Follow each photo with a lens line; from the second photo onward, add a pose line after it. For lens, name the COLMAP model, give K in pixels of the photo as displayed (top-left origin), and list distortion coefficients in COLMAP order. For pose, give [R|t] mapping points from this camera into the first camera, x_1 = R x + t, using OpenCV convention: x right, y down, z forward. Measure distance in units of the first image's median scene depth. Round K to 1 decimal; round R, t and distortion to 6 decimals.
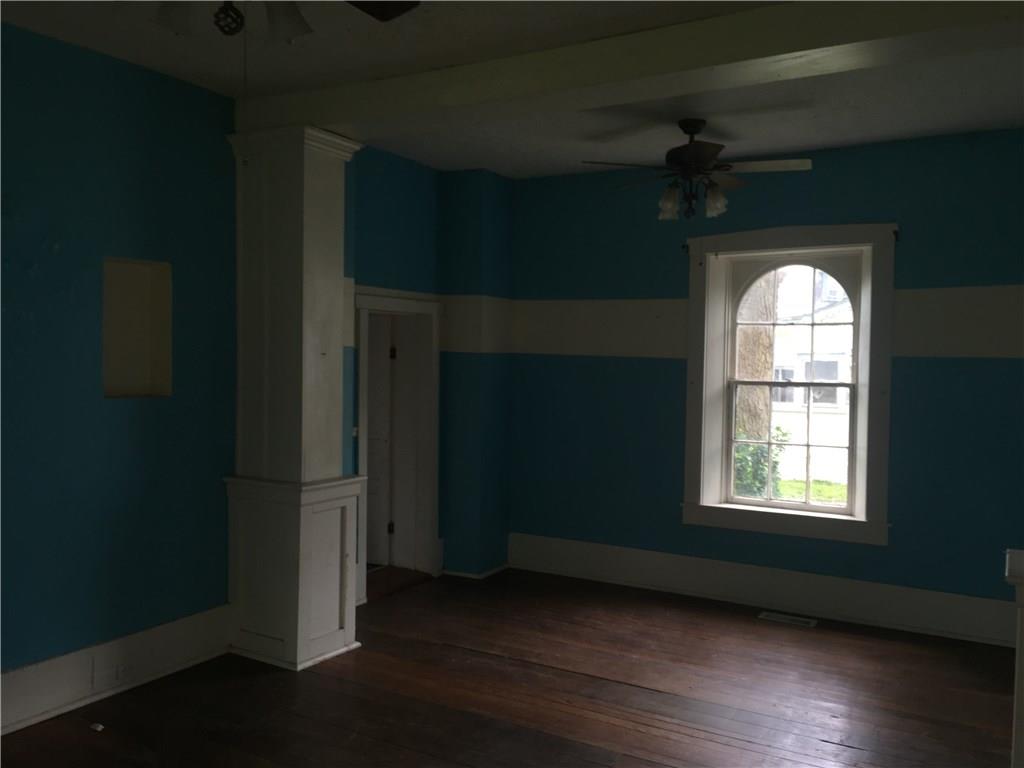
lens RADIAL K [[860.1, 0, 516.6], [0, 860.1, 382.6], [0, 0, 1]] dist [0.055776, -0.055273]
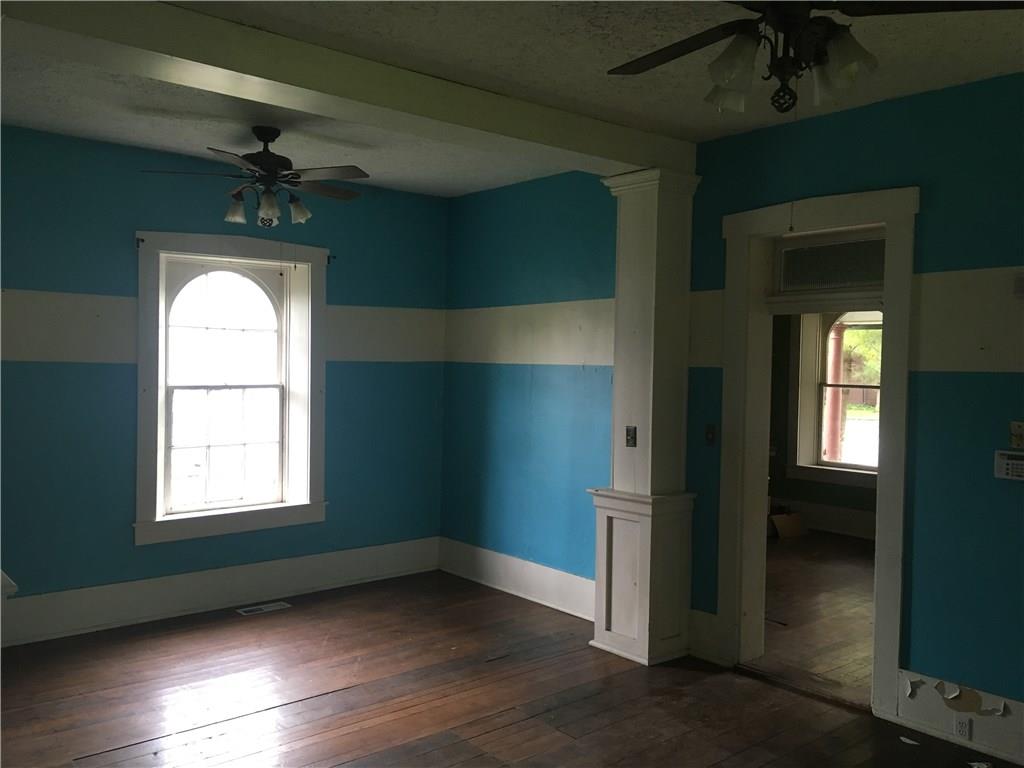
lens RADIAL K [[860.1, 0, 513.7], [0, 860.1, 387.2], [0, 0, 1]] dist [0.055776, -0.055273]
pose [[0.358095, -0.039247, 0.932860, -0.541394], [0.020906, 0.999203, 0.034013, -0.027216], [-0.933451, 0.007323, 0.358630, 0.319254]]
